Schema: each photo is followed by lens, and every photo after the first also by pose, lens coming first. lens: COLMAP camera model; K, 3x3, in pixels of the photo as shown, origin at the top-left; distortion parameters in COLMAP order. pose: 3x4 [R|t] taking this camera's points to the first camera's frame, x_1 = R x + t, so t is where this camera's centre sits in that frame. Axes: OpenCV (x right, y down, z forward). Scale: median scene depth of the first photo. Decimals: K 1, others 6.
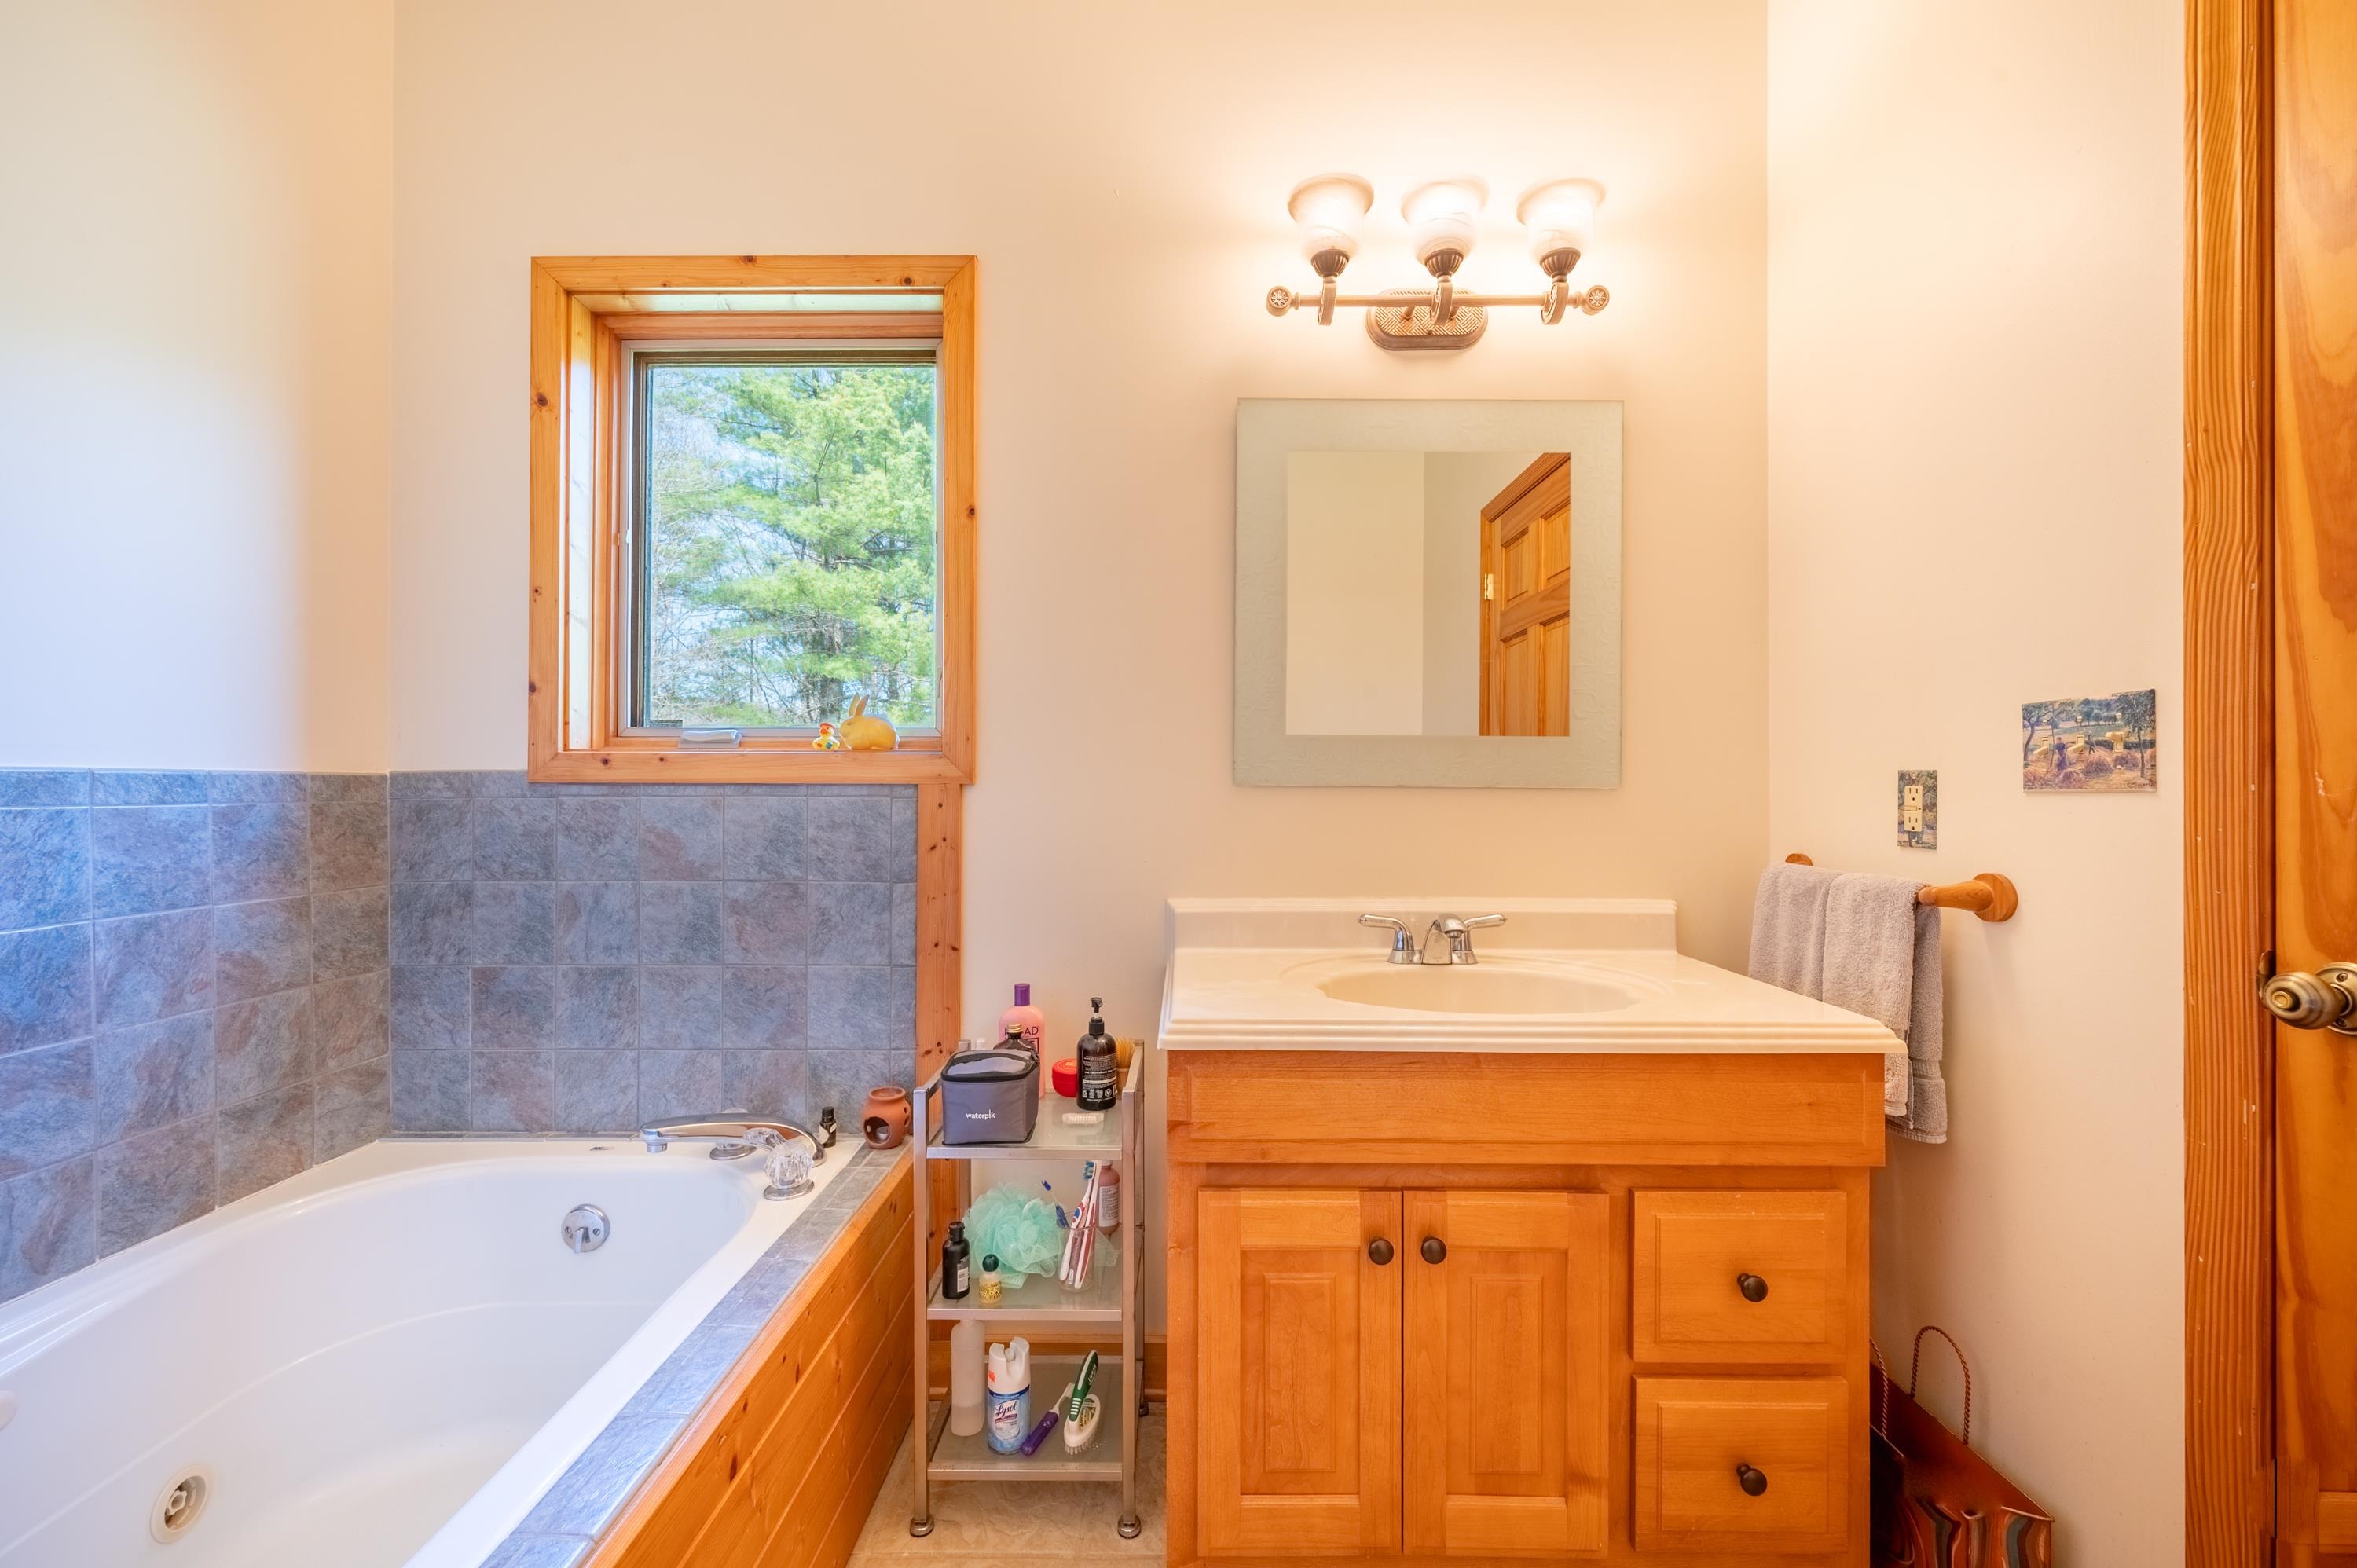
lens RADIAL K [[926.6, 0, 1180.5], [0, 926.6, 787.5], [0, 0, 1]] dist [-0.001130, -0.000722]
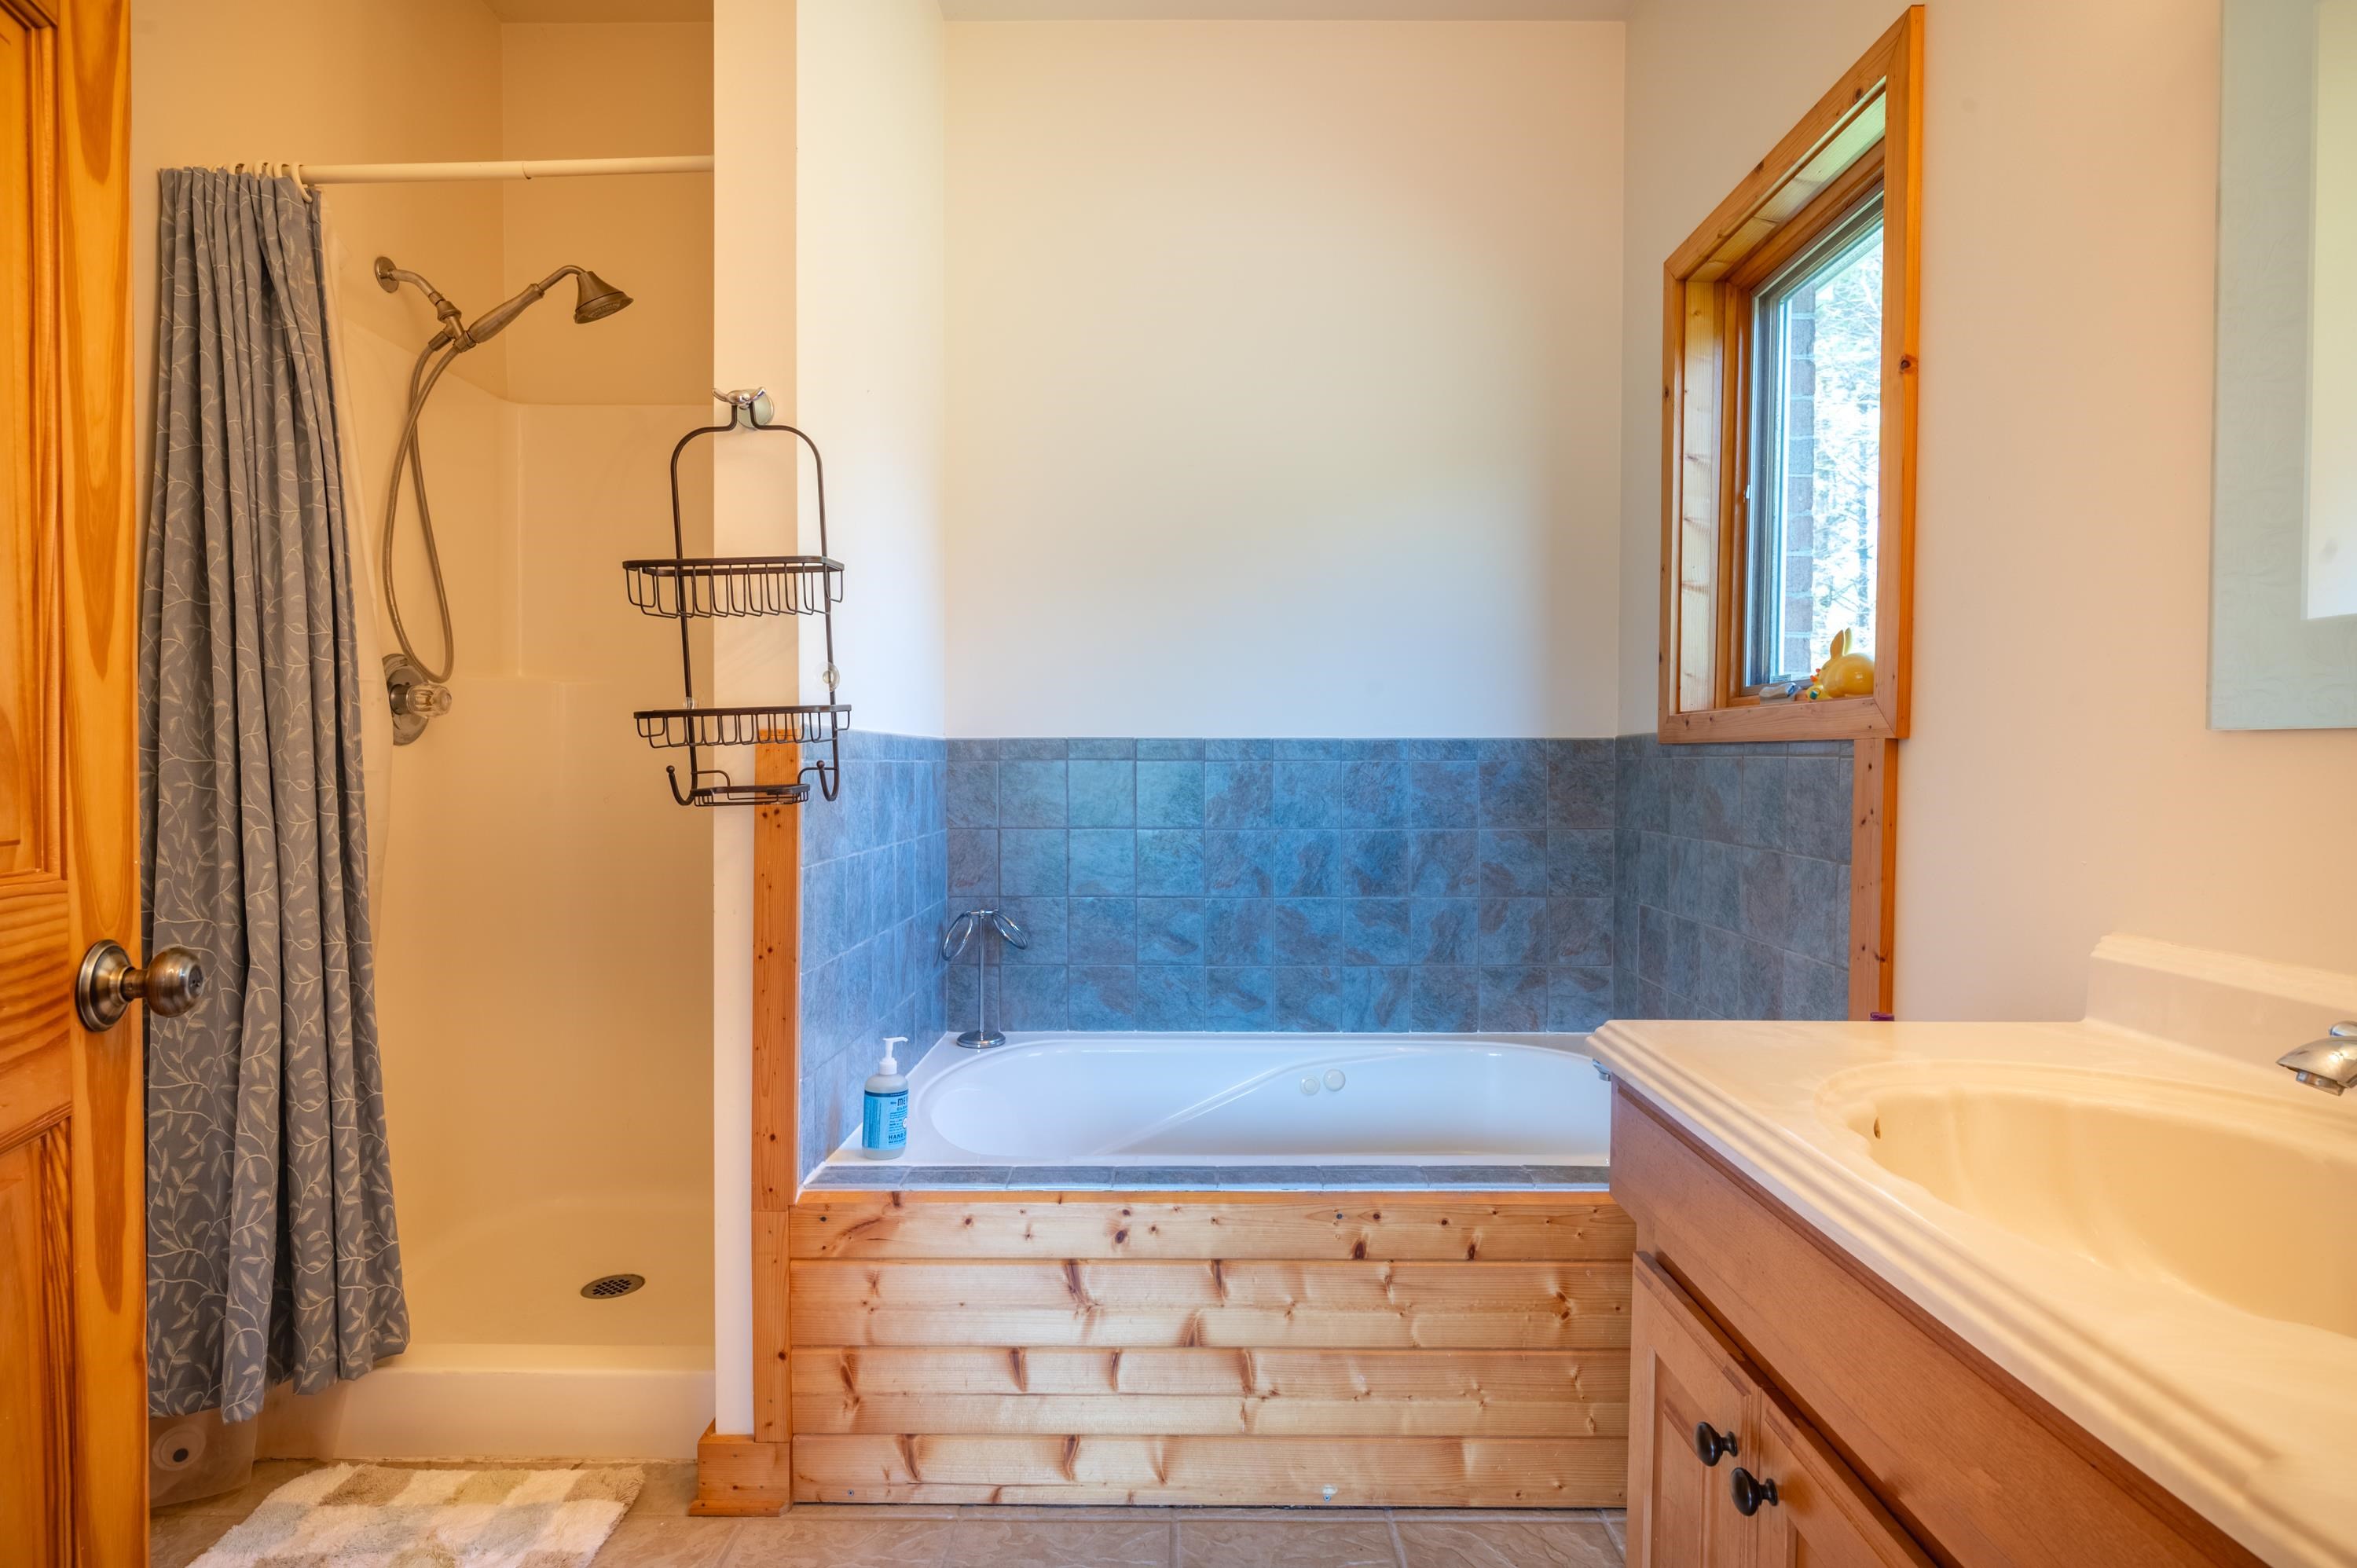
lens RADIAL K [[1197.8, 0, 1178.5], [0, 1197.8, 784.0], [0, 0, 1]] dist [0.000641, 0.000390]
pose [[-0.007810, 0.020378, -0.999762, 0.872579], [0.001255, 0.999792, 0.020369, 0.015163], [0.999969, -0.001095, -0.007834, 0.522877]]
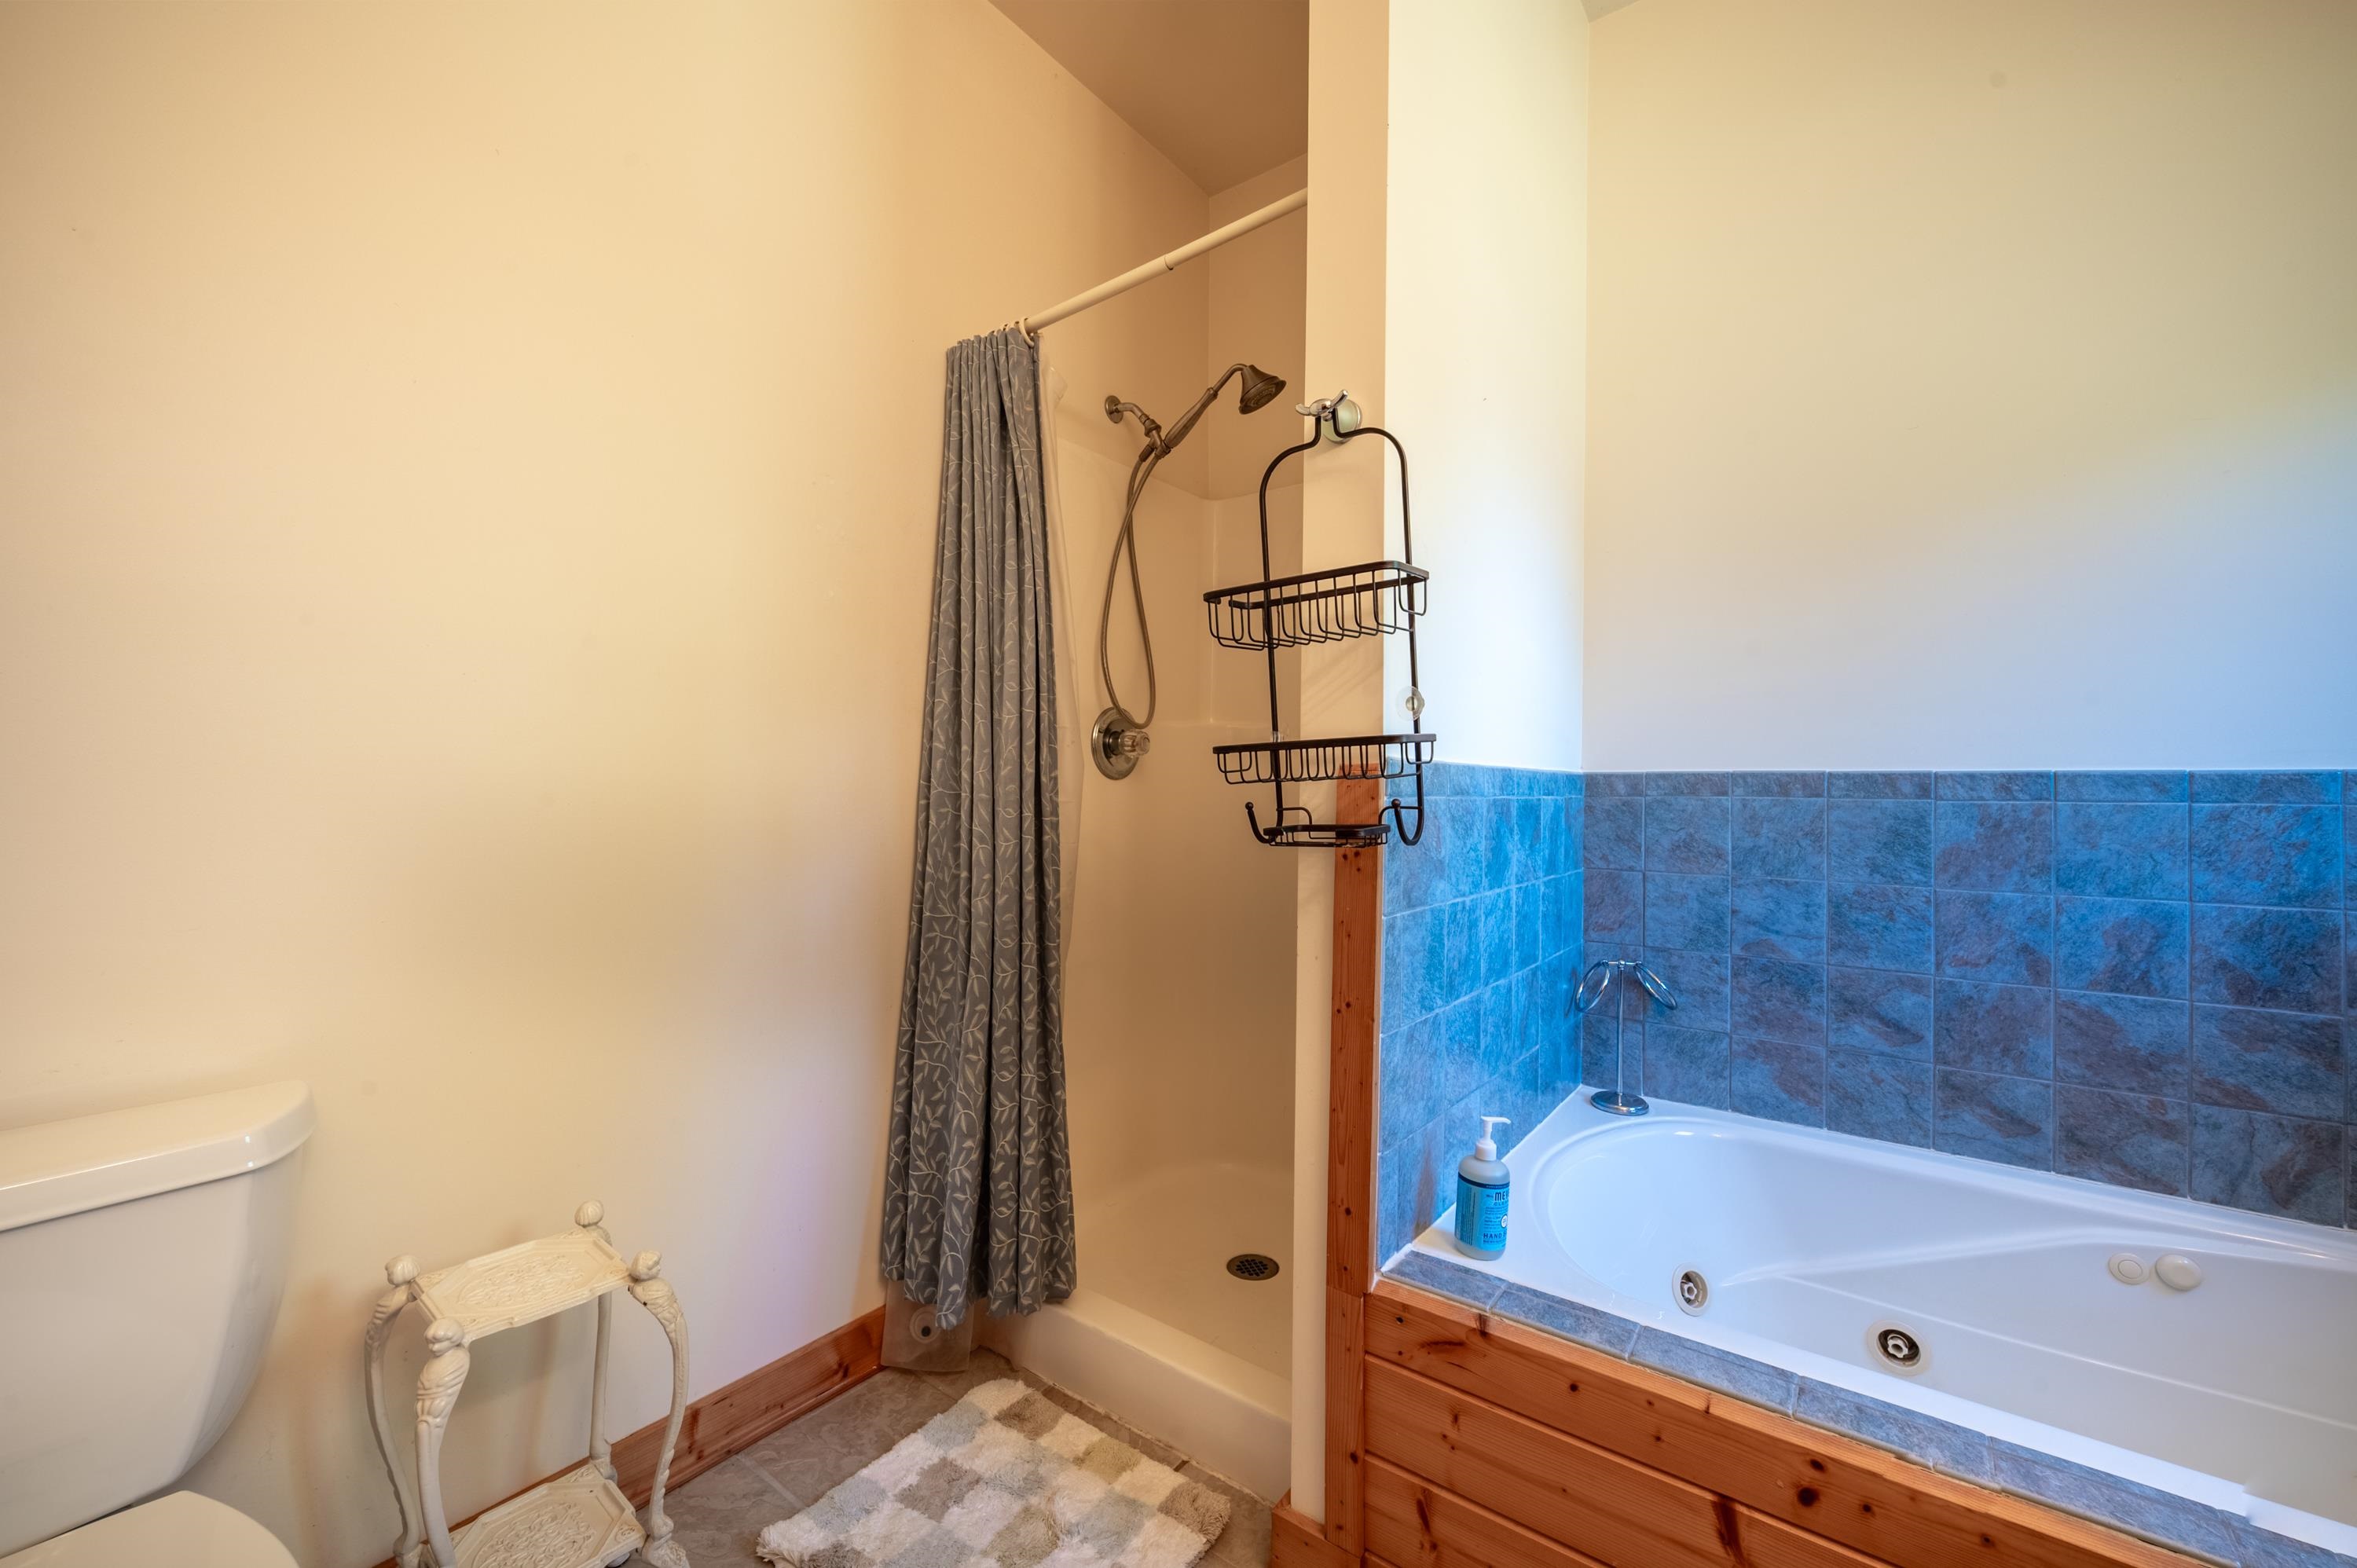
lens RADIAL K [[926.6, 0, 1180.5], [0, 926.6, 787.5], [0, 0, 1]] dist [-0.001130, -0.000722]
pose [[-0.600024, -0.004153, -0.799971, 0.441126], [-0.005983, 0.999982, -0.000704, 0.007733], [0.799960, 0.004364, -0.600038, 0.488613]]
